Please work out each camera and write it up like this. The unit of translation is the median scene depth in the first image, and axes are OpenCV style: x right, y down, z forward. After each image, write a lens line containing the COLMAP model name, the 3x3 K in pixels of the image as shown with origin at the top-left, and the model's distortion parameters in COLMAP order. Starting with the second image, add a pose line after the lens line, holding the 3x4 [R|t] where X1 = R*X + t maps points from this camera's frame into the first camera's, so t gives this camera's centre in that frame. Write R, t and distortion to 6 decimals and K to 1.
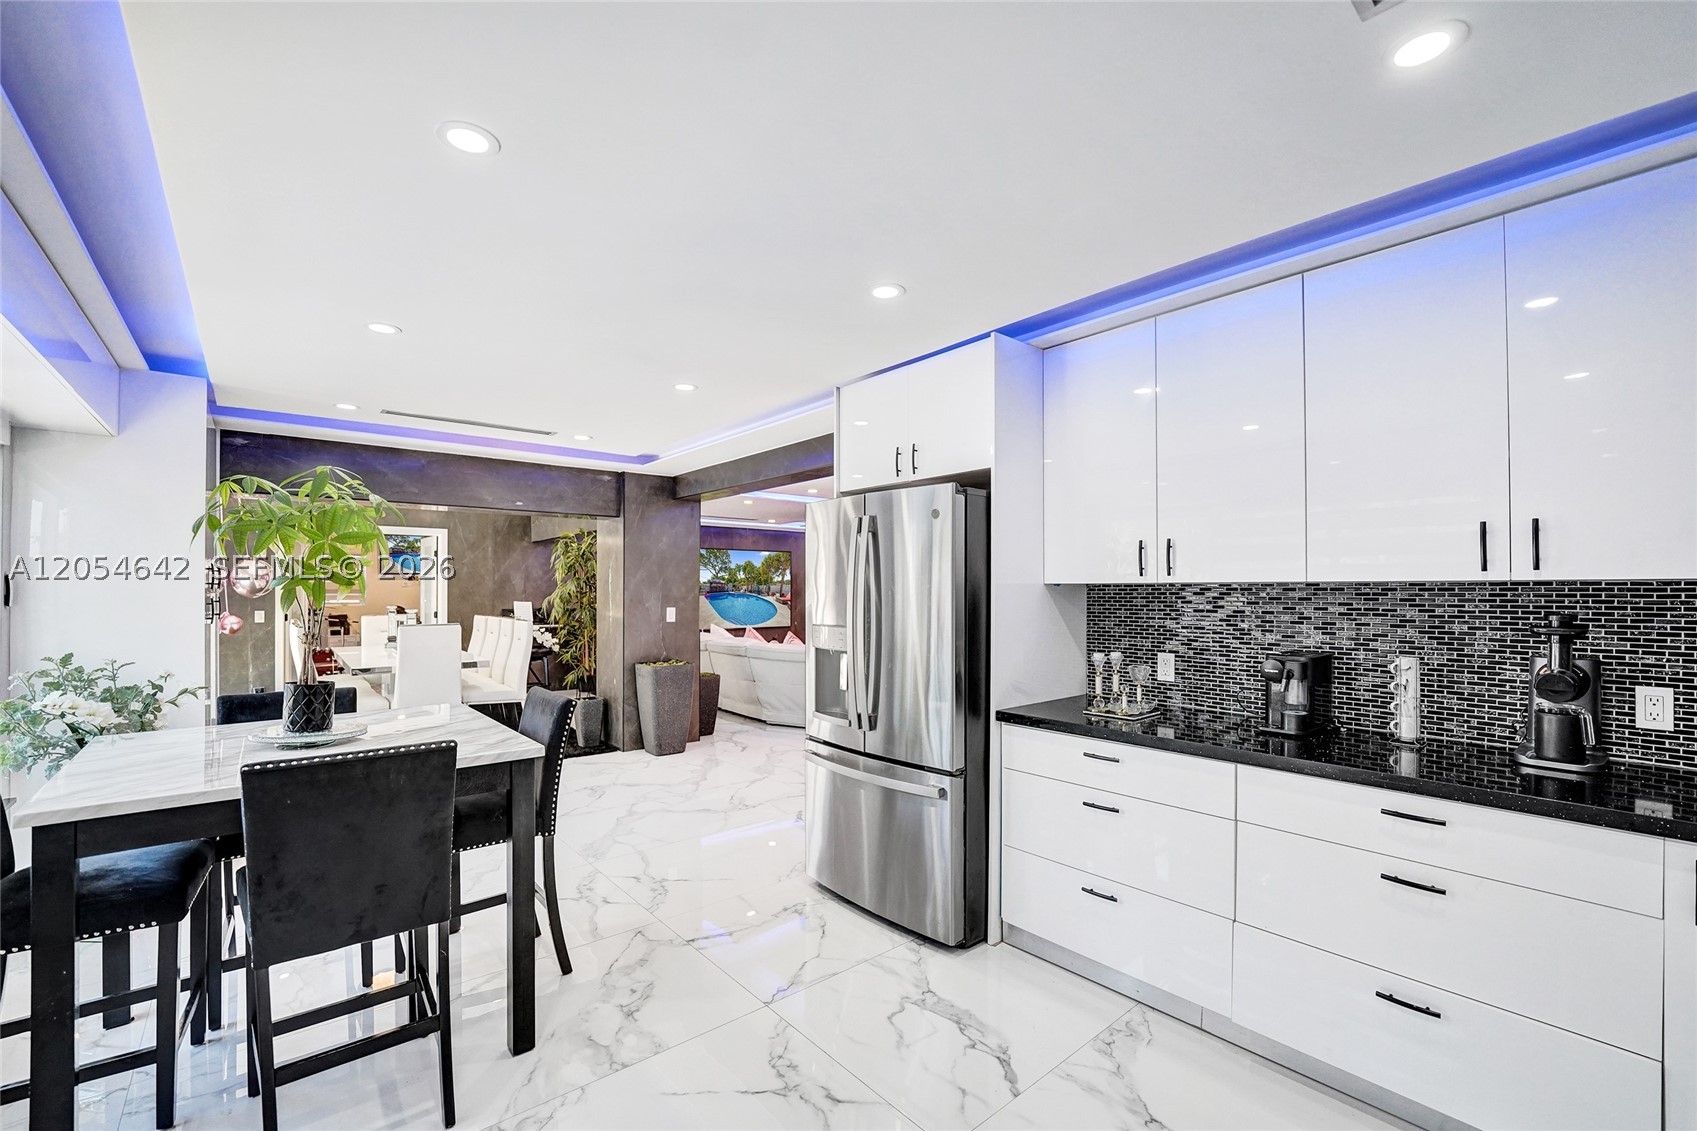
lens RADIAL K [[708.7, 0, 849.1], [0, 708.7, 574.7], [0, 0, 1]] dist [-0.029318, 0.002195]
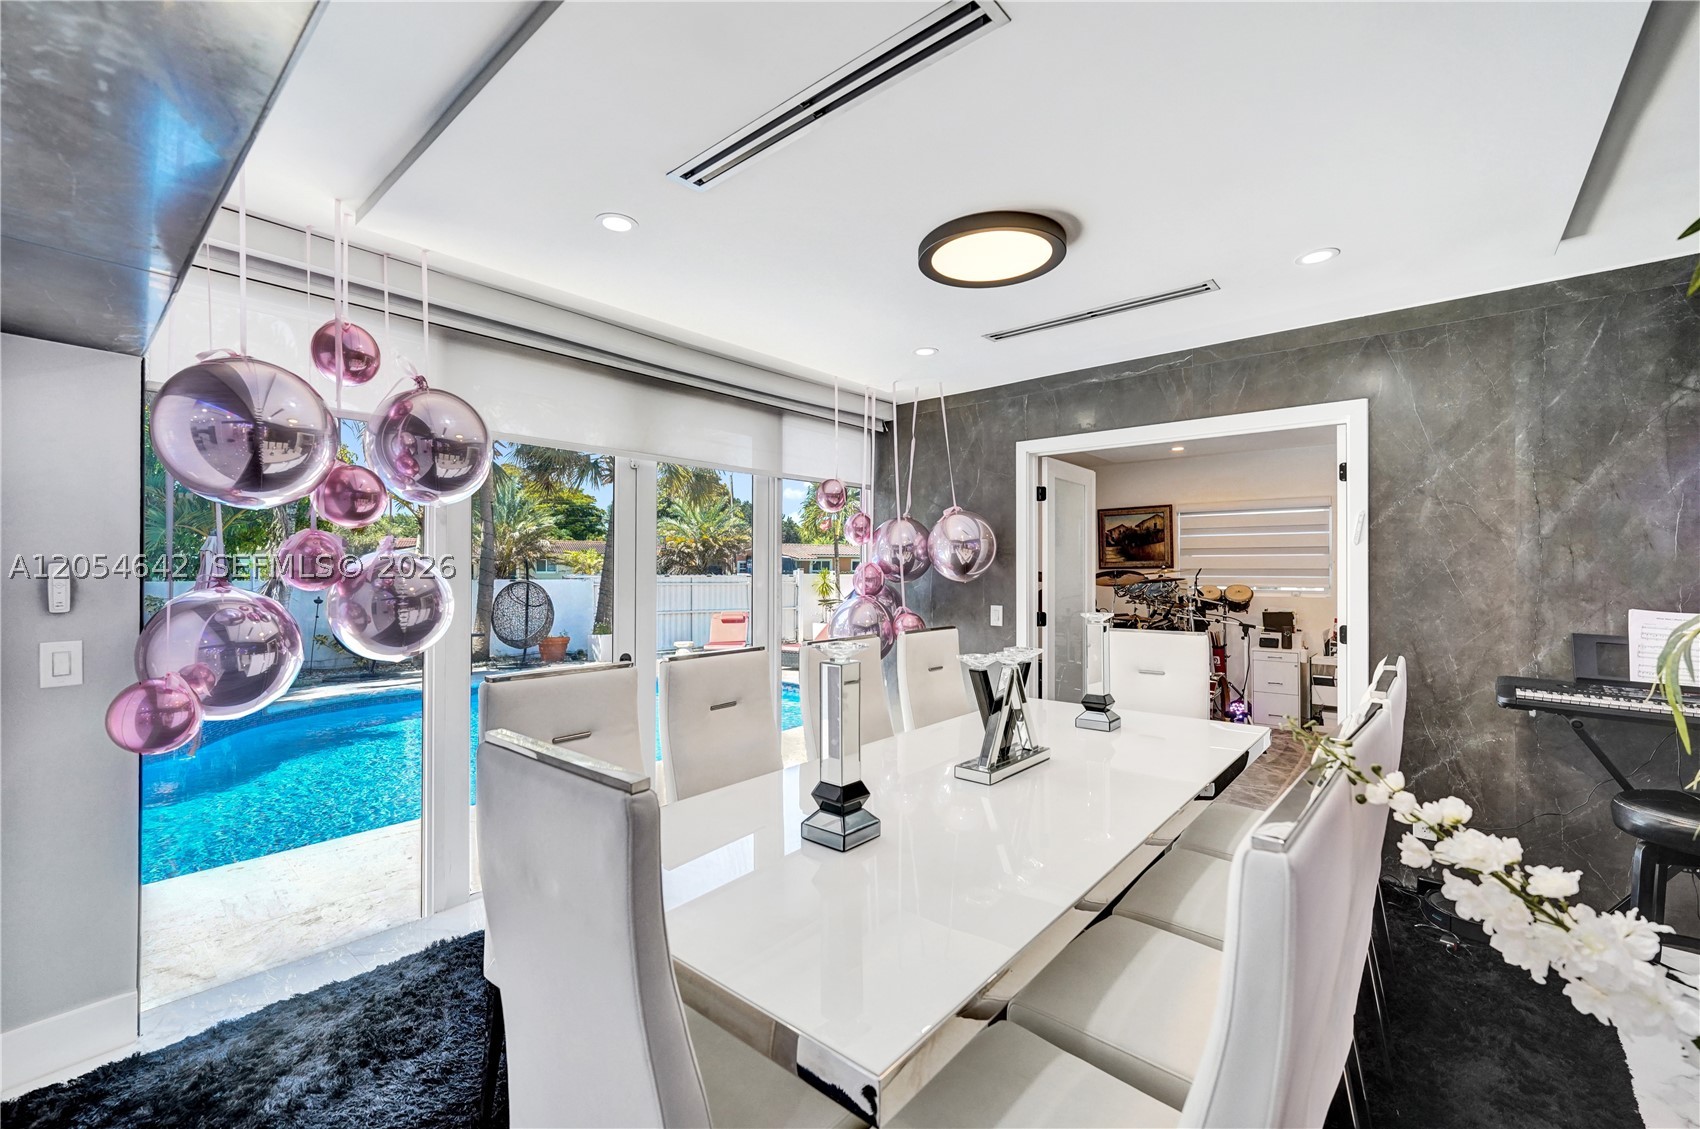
lens RADIAL K [[697.7, 0, 843.8], [0, 697.7, 559.2], [0, 0, 1]] dist [-0.023429, 0.000663]
pose [[0.162878, -0.012288, -0.986570, -0.542194], [0.018213, 0.999790, -0.009445, 0.030233], [0.986478, -0.016430, 0.163067, 1.349044]]
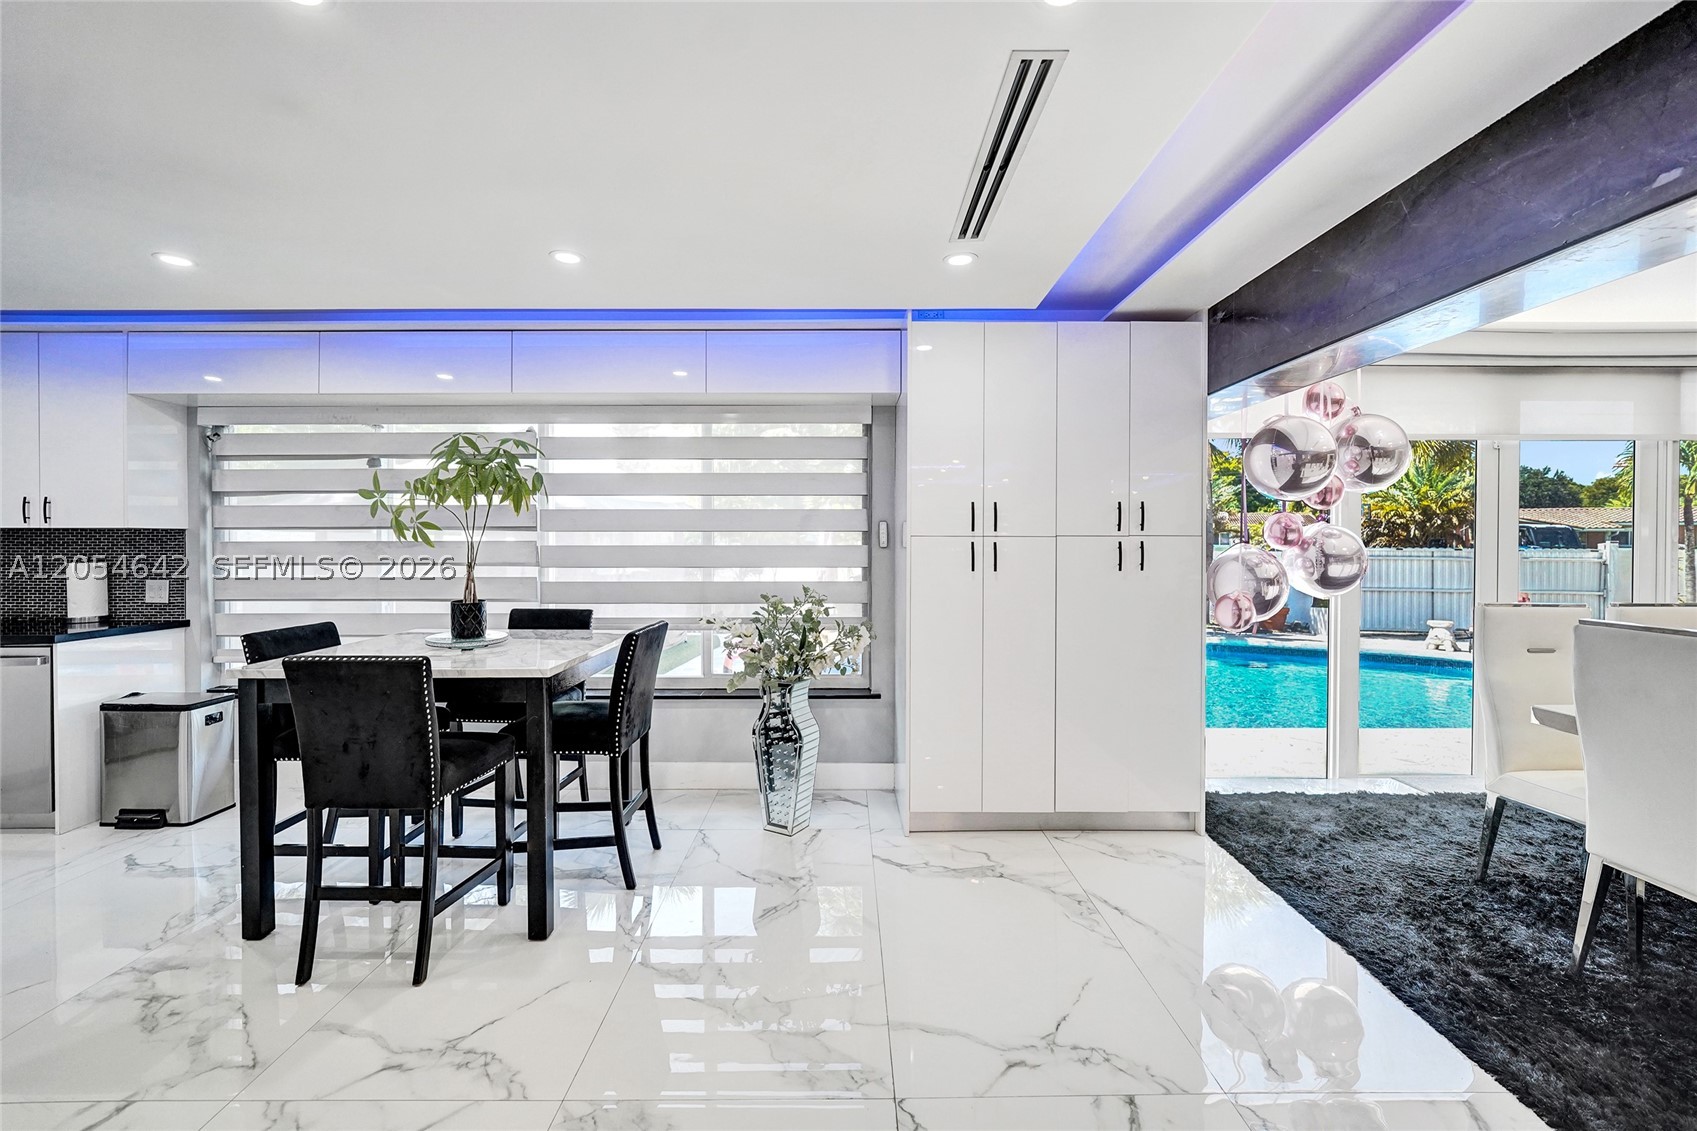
lens RADIAL K [[708.7, 0, 847.8], [0, 708.7, 544.7], [0, 0, 1]] dist [-0.029318, 0.002195]
pose [[-0.650149, 0.003512, -0.759798, -0.105178], [0.014678, 0.999861, -0.007938, 0.034629], [0.759665, -0.016313, -0.650110, 1.180504]]
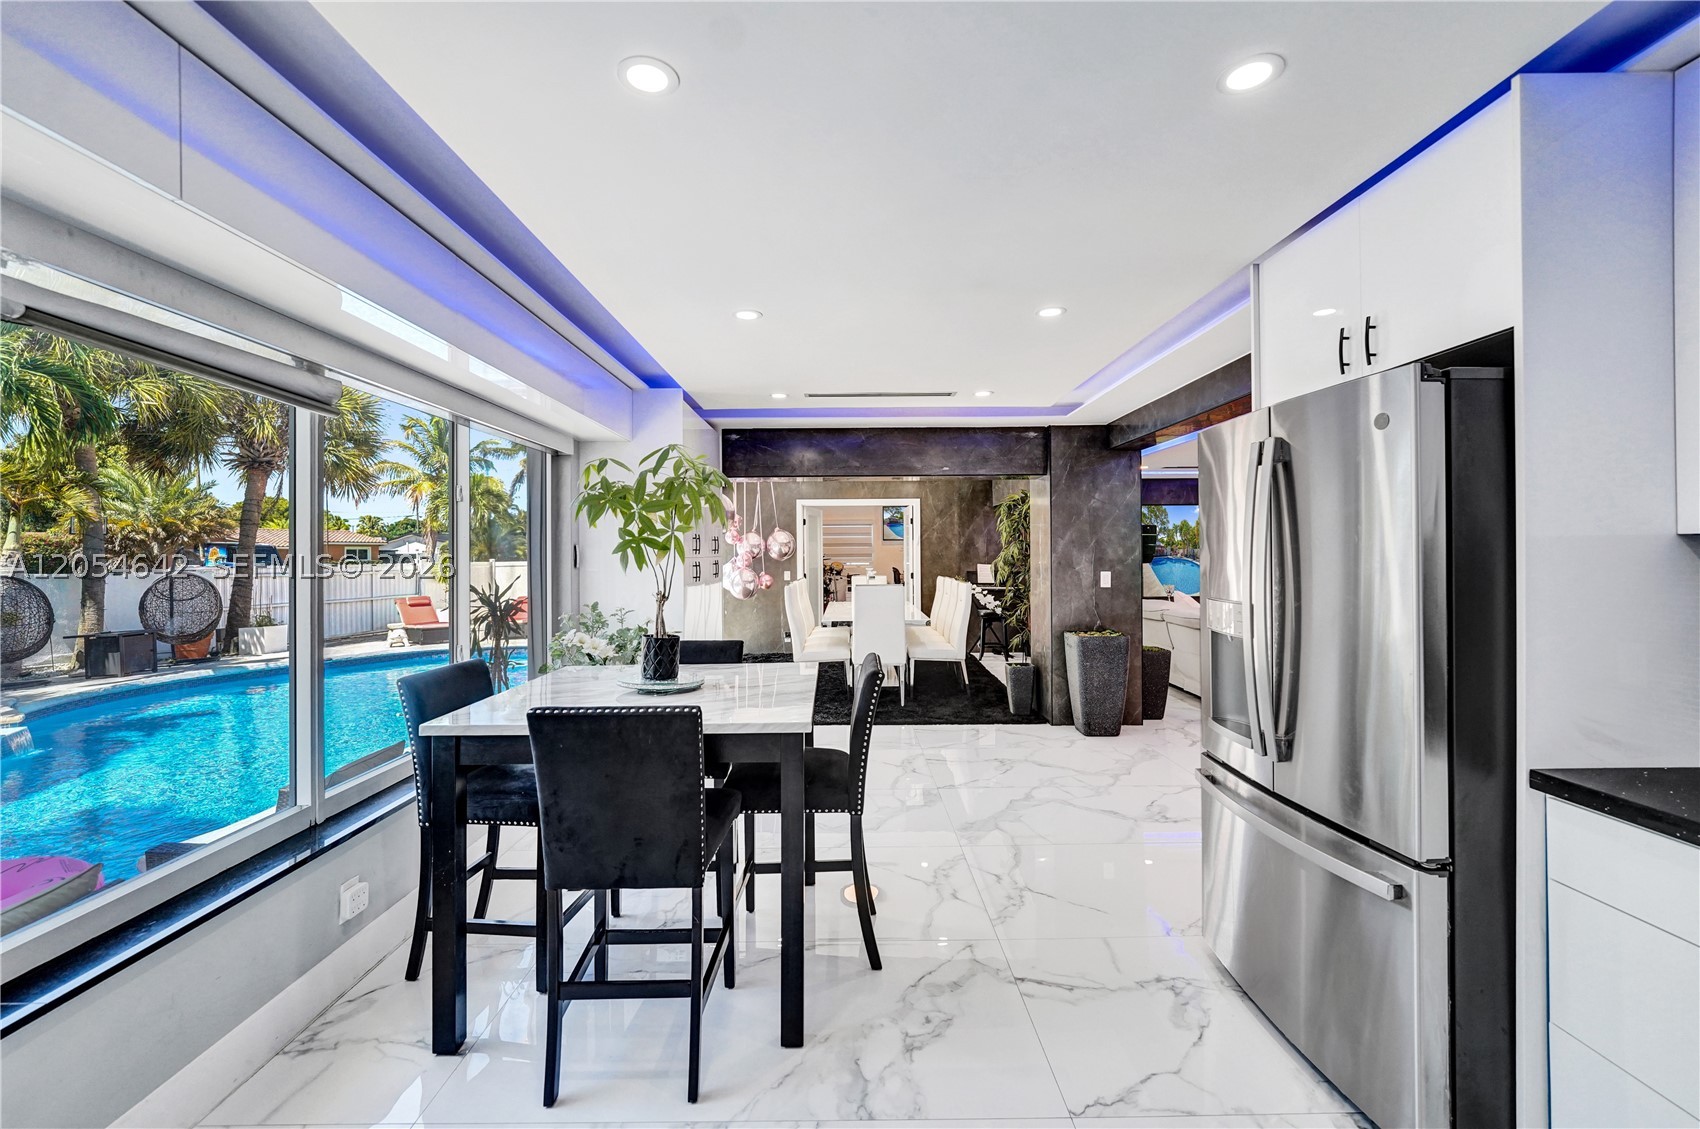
lens RADIAL K [[697.7, 0, 836.7], [0, 697.7, 542.5], [0, 0, 1]] dist [-0.023429, 0.000663]
pose [[0.759026, -0.016076, -0.650862, 0.086660], [0.020993, 0.999780, -0.000213, 0.004093], [0.650722, -0.013502, 0.759196, 0.153405]]
